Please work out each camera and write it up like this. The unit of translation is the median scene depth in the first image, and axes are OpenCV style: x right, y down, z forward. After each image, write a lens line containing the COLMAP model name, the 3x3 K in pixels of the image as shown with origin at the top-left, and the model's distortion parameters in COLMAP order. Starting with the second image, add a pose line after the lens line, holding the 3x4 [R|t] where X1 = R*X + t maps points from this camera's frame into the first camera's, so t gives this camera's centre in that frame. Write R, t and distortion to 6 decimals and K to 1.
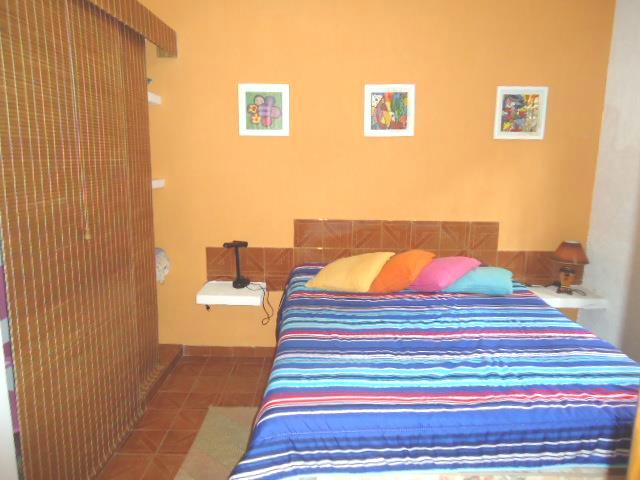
lens RADIAL K [[460.4, 0, 320.0], [0, 460.4, 240.0], [0, 0, 1]] dist [-0.010445, -0.007738]
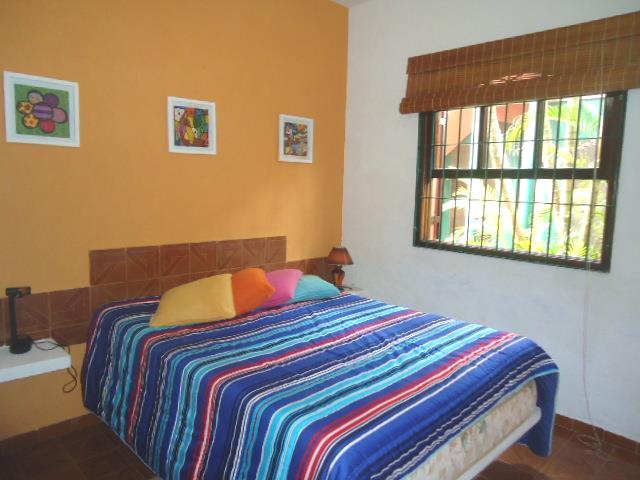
lens RADIAL K [[460.4, 0, 320.0], [0, 460.4, 240.0], [0, 0, 1]] dist [-0.010445, -0.007738]
pose [[0.713092, -0.076420, 0.696893, -0.341509], [0.111254, 0.993780, -0.004865, -0.015463], [-0.692187, 0.081001, 0.717158, 0.157758]]
